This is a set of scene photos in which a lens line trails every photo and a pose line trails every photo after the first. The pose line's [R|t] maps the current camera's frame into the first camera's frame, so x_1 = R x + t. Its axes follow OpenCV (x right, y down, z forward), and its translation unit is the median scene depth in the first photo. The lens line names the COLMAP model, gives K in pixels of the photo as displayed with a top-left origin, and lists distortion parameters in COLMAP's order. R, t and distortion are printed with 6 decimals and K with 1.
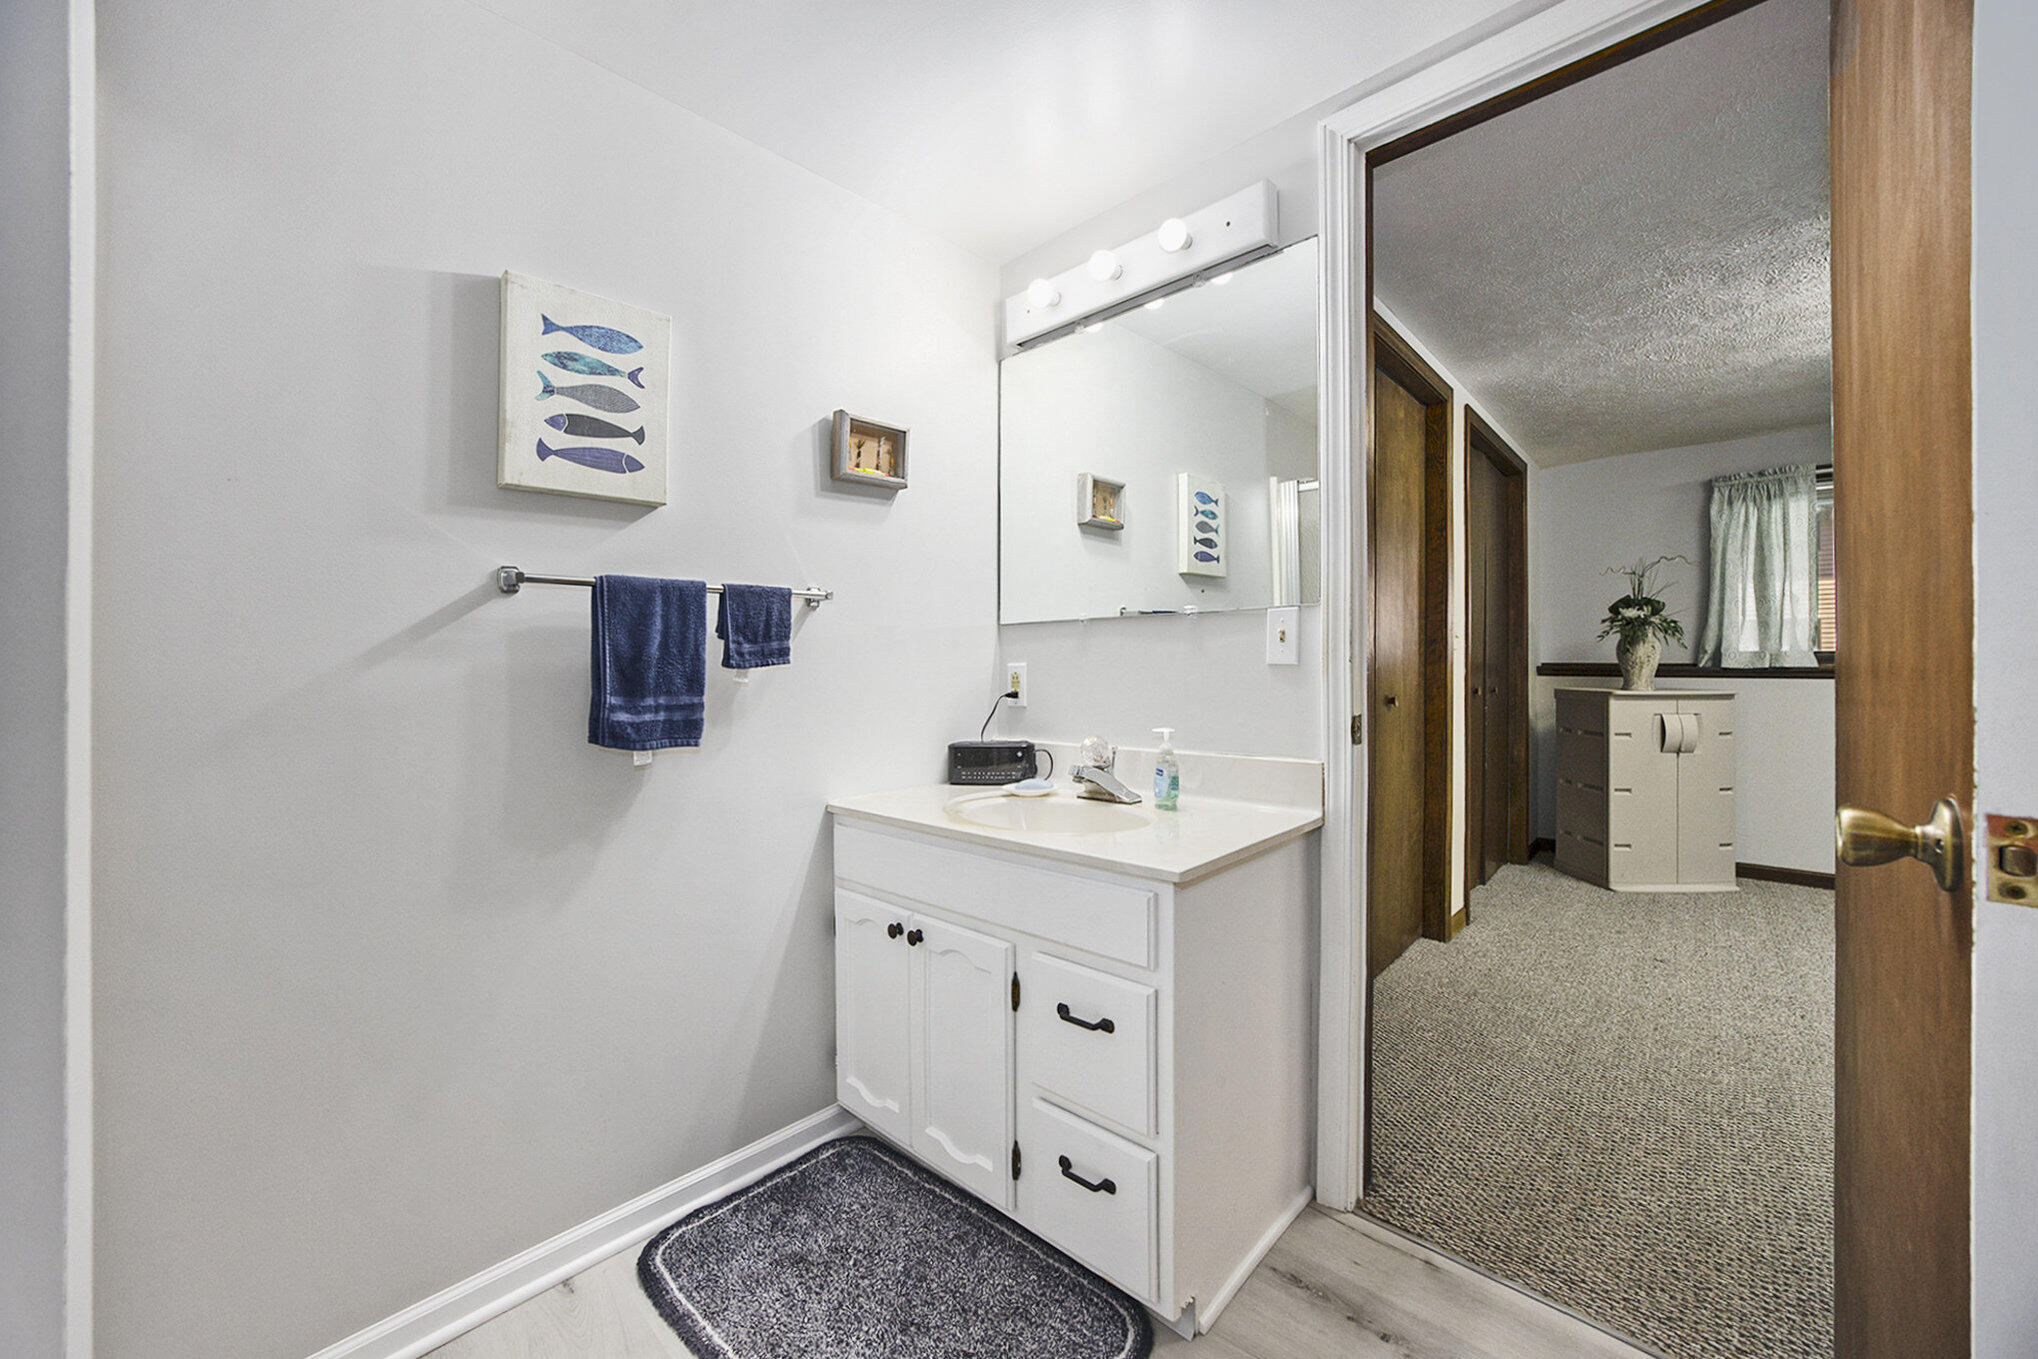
lens RADIAL K [[774.8, 0, 1004.3], [0, 774.8, 661.8], [0, 0, 1]] dist [-0.050141, 0.009690]
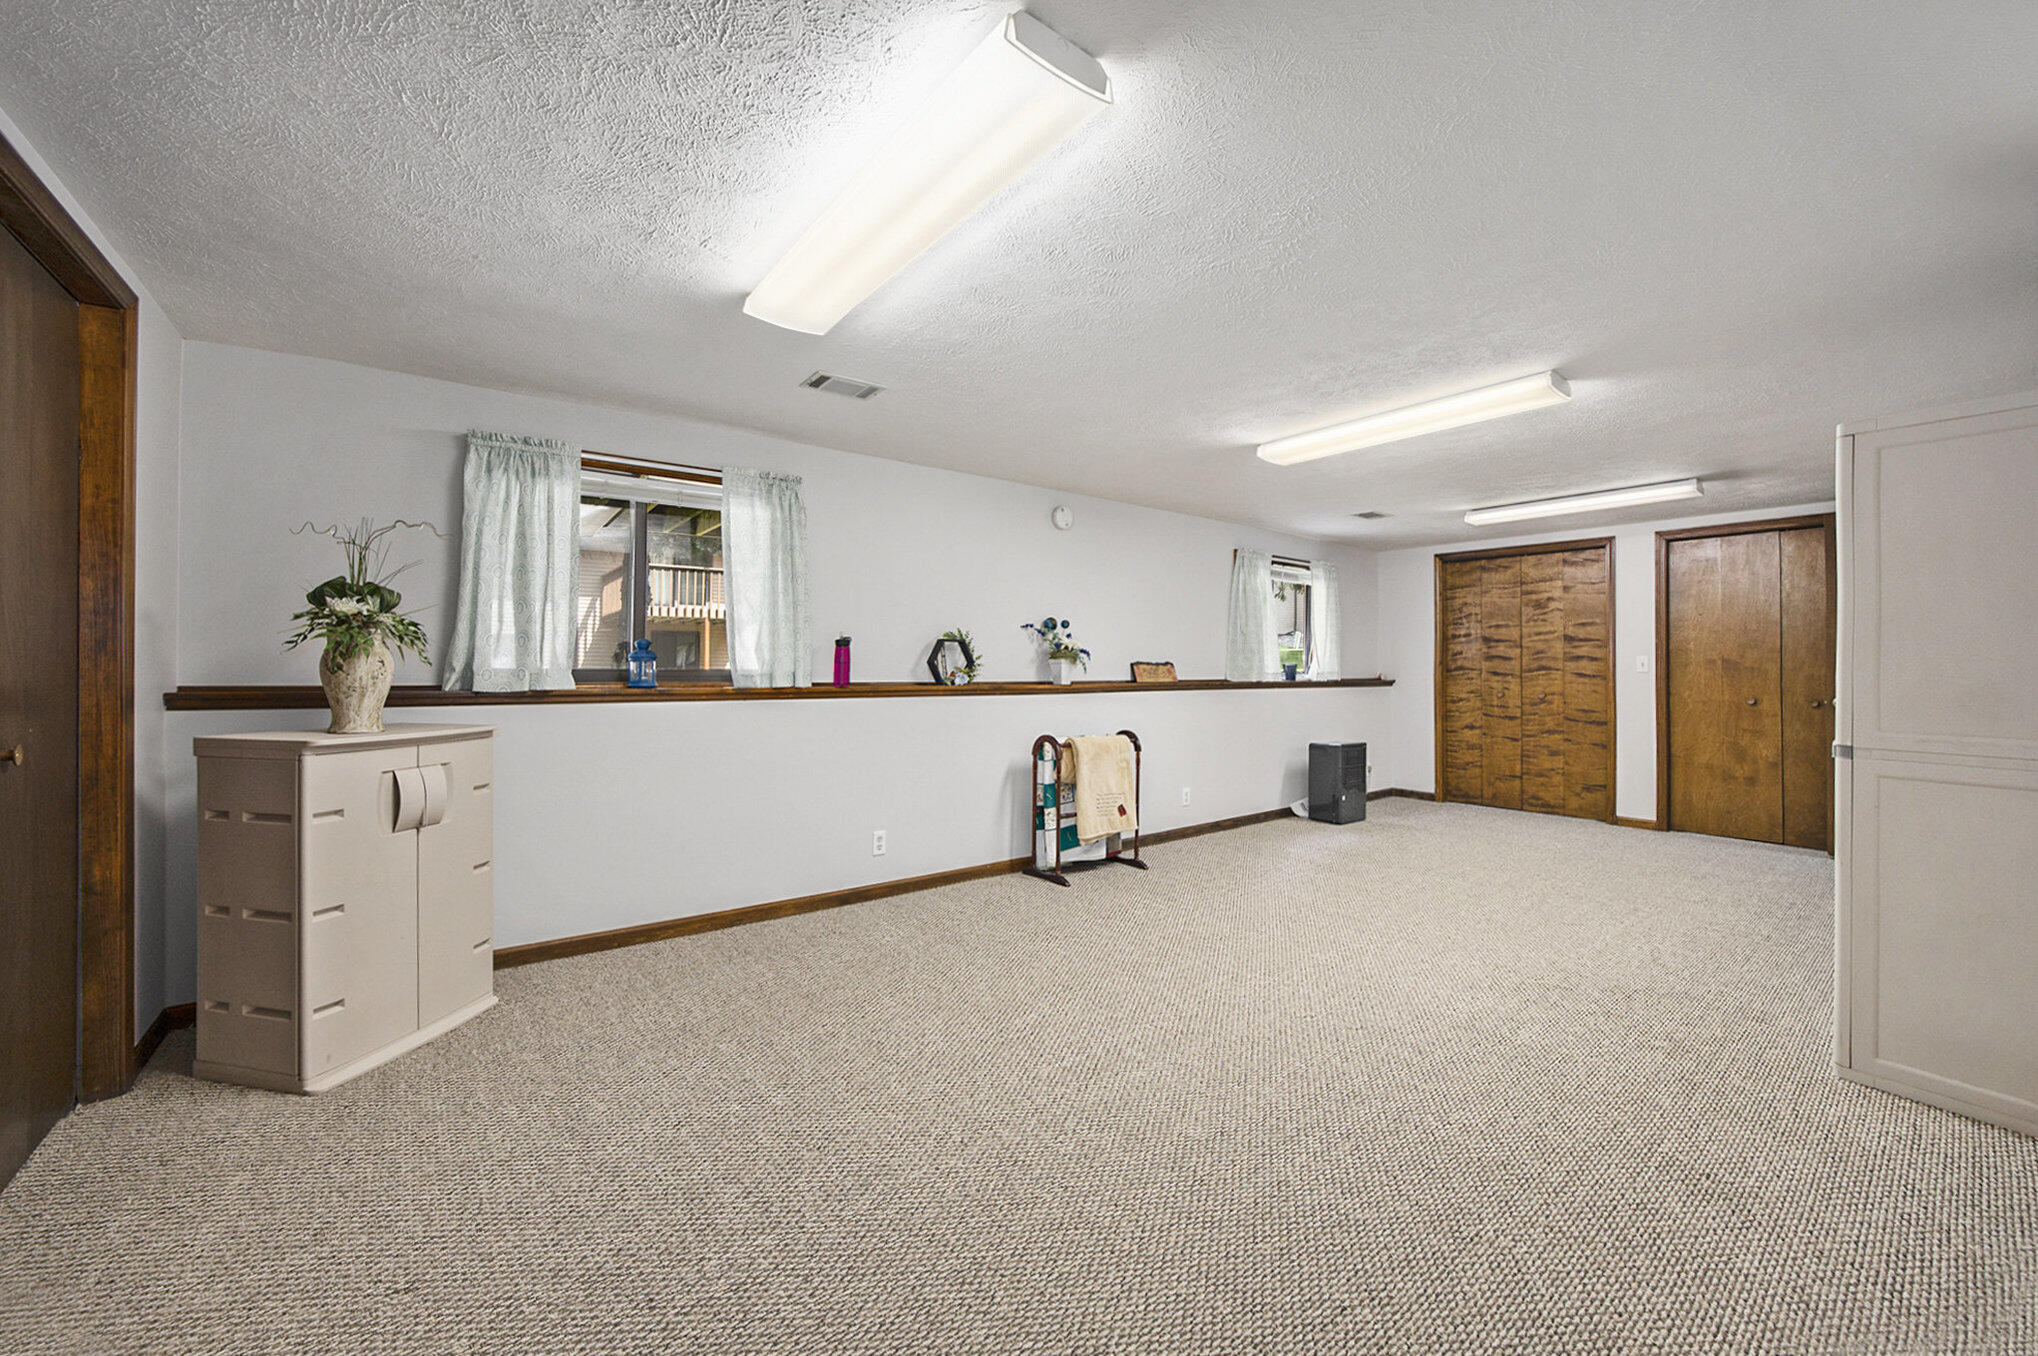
lens RADIAL K [[791.1, 0, 1021.8], [0, 791.1, 669.0], [0, 0, 1]] dist [-0.042486, 0.010856]
pose [[0.156696, 0.007635, 0.987617, 0.322308], [-0.012299, 0.999908, -0.005779, -0.017719], [-0.987570, -0.011242, 0.156776, 0.382373]]
